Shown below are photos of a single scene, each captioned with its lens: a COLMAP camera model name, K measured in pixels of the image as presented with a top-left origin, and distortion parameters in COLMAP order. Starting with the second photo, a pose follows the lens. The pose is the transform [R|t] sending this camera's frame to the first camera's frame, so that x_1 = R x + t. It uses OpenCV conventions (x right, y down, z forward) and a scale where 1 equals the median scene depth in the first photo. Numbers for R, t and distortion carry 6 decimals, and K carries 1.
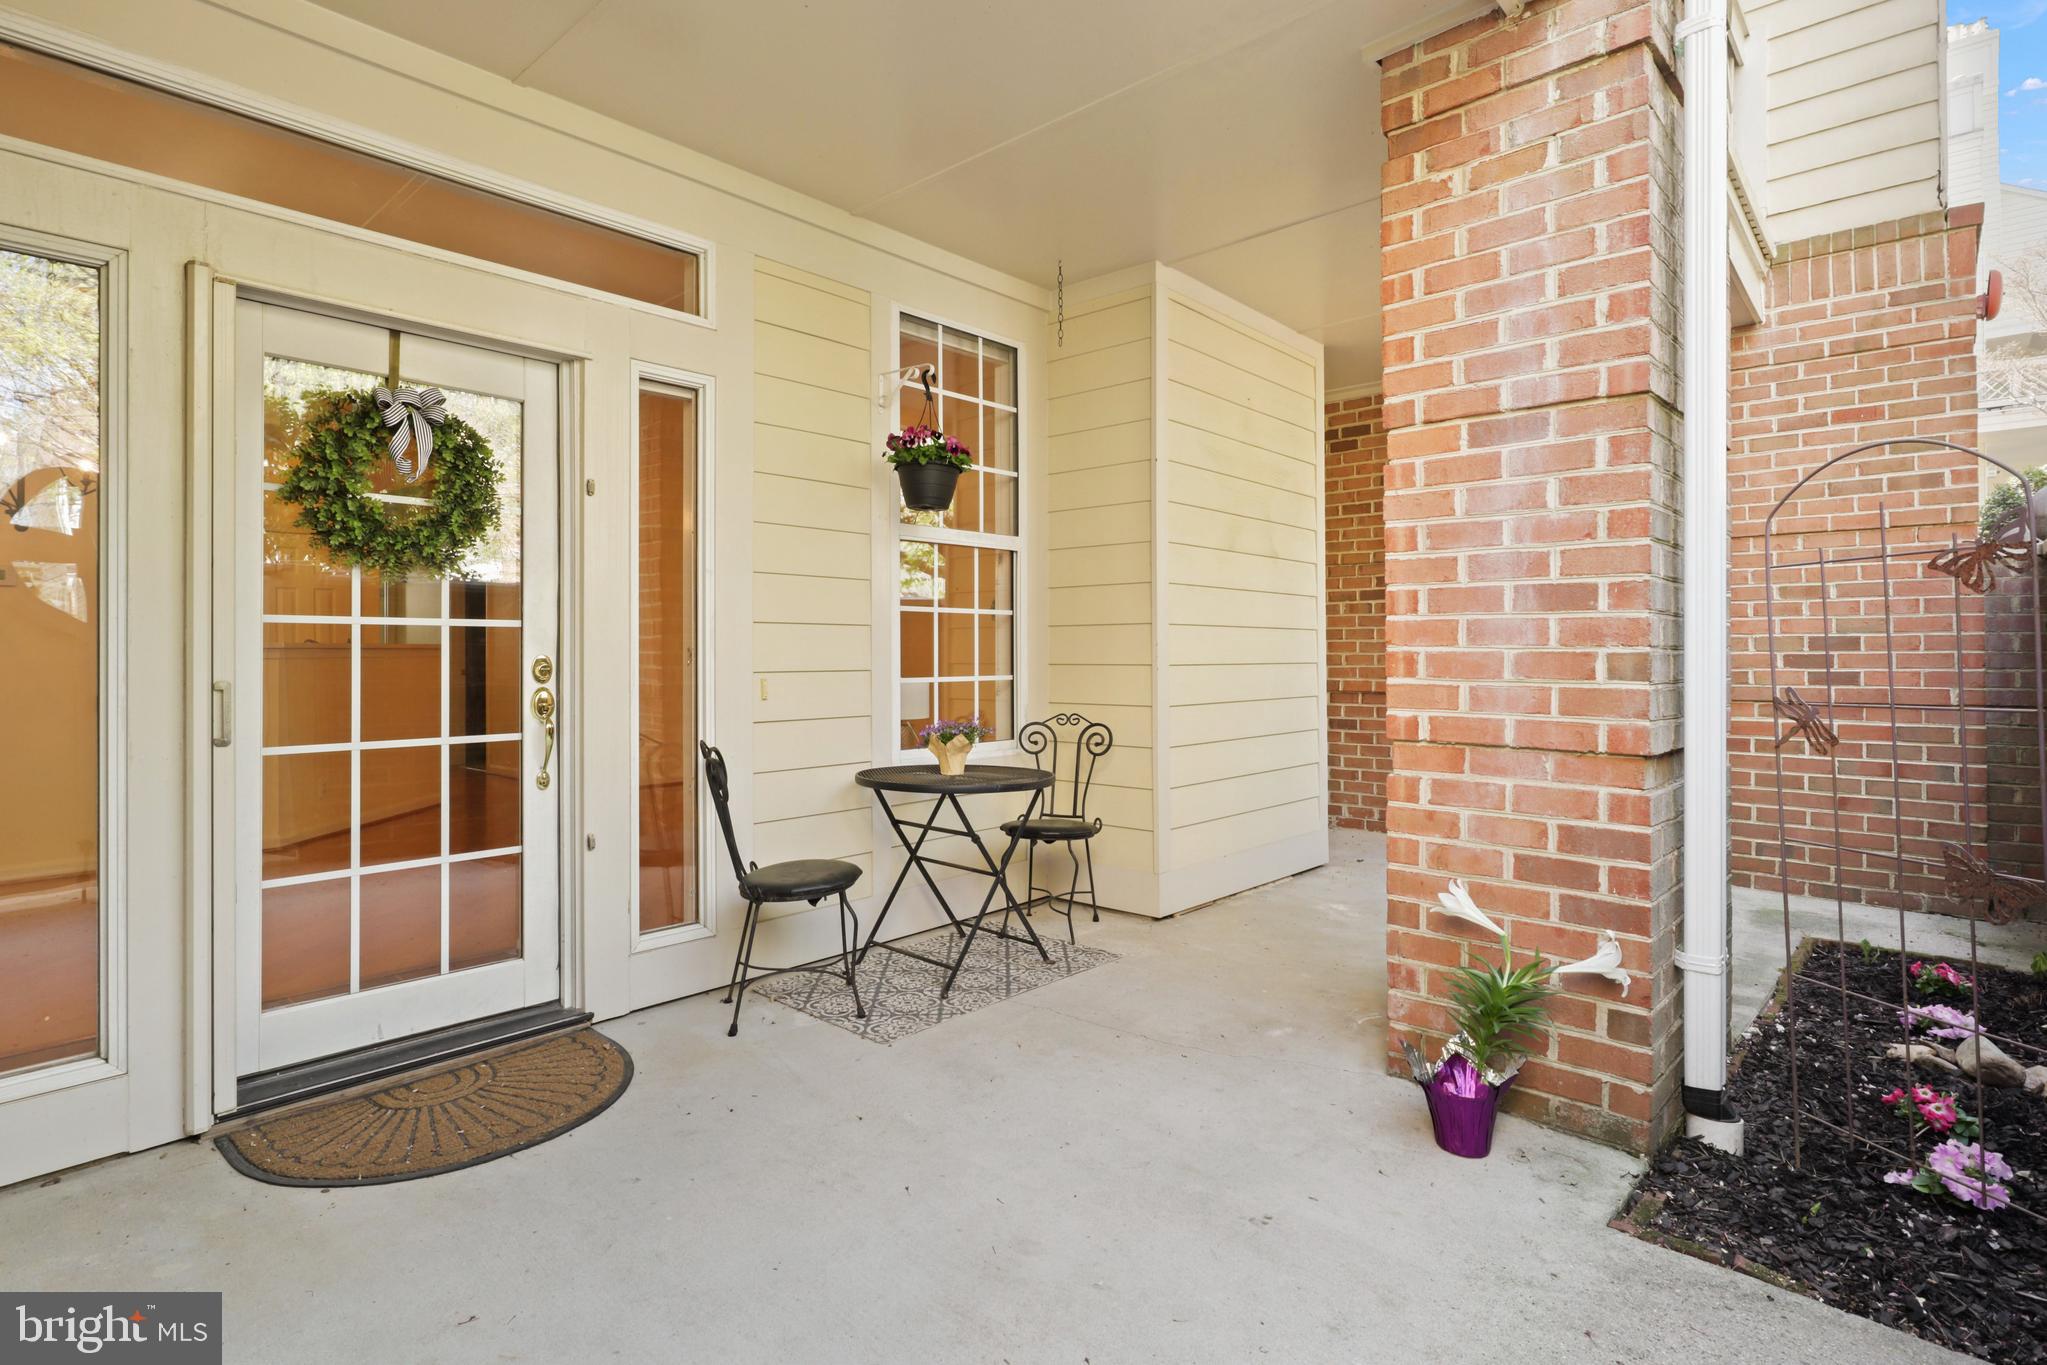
lens RADIAL K [[1028.0, 0, 1019.0], [0, 1028.0, 647.7], [0, 0, 1]] dist [-0.001560, 0.000971]
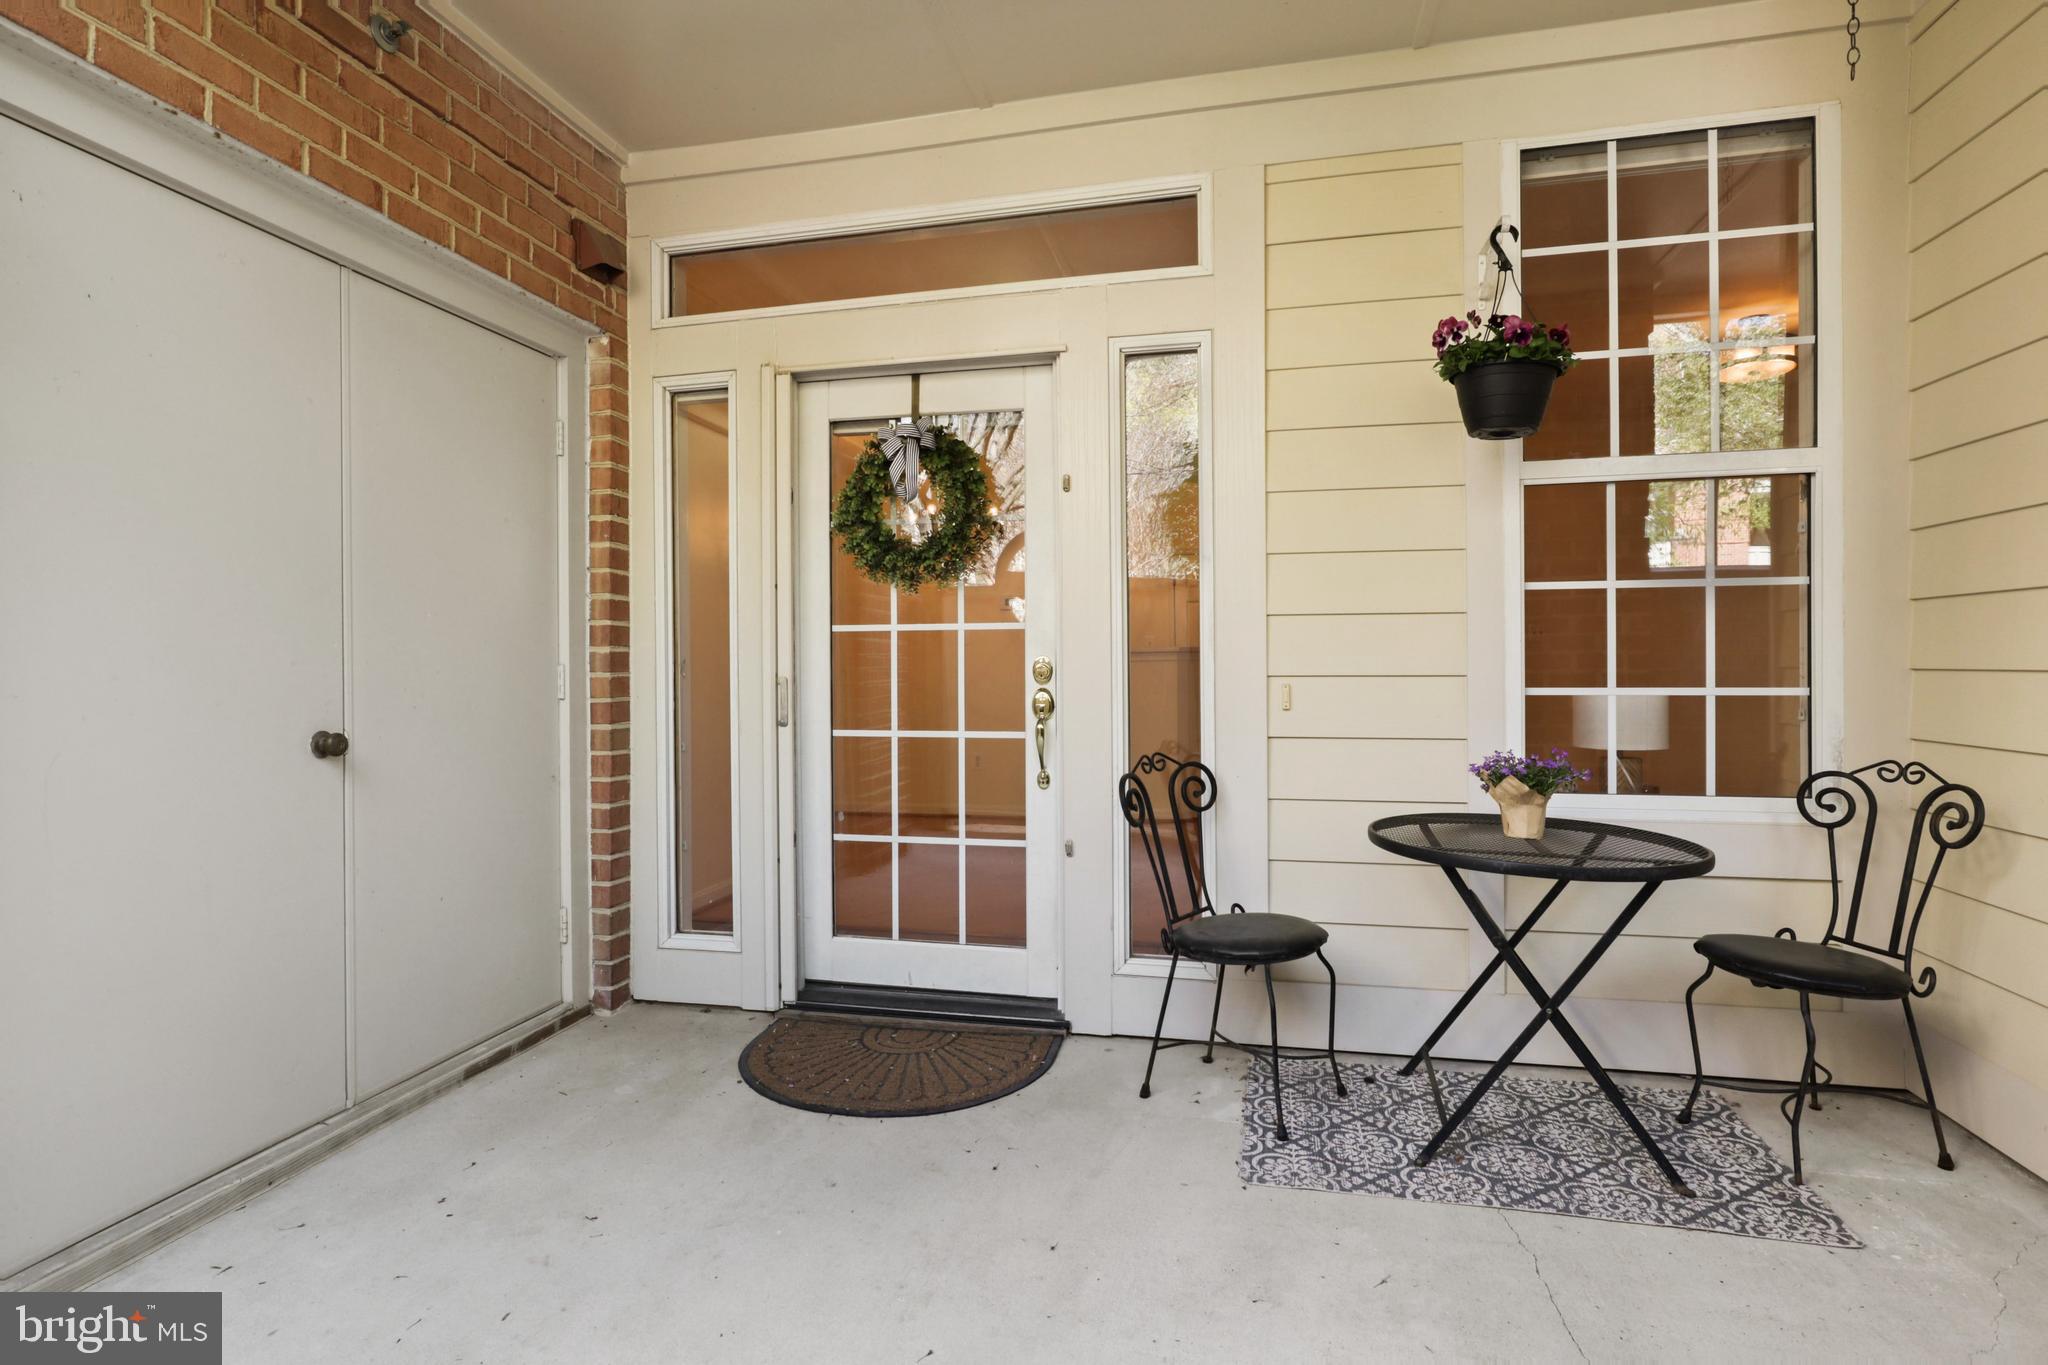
lens RADIAL K [[1024.6, 0, 1019.2], [0, 1024.6, 667.9], [0, 0, 1]] dist [-0.020721, 0.014270]
pose [[0.488131, 0.006264, -0.872748, 0.448040], [0.010575, 0.999858, 0.013091, 0.005867], [0.872706, -0.015619, 0.487995, 0.535736]]
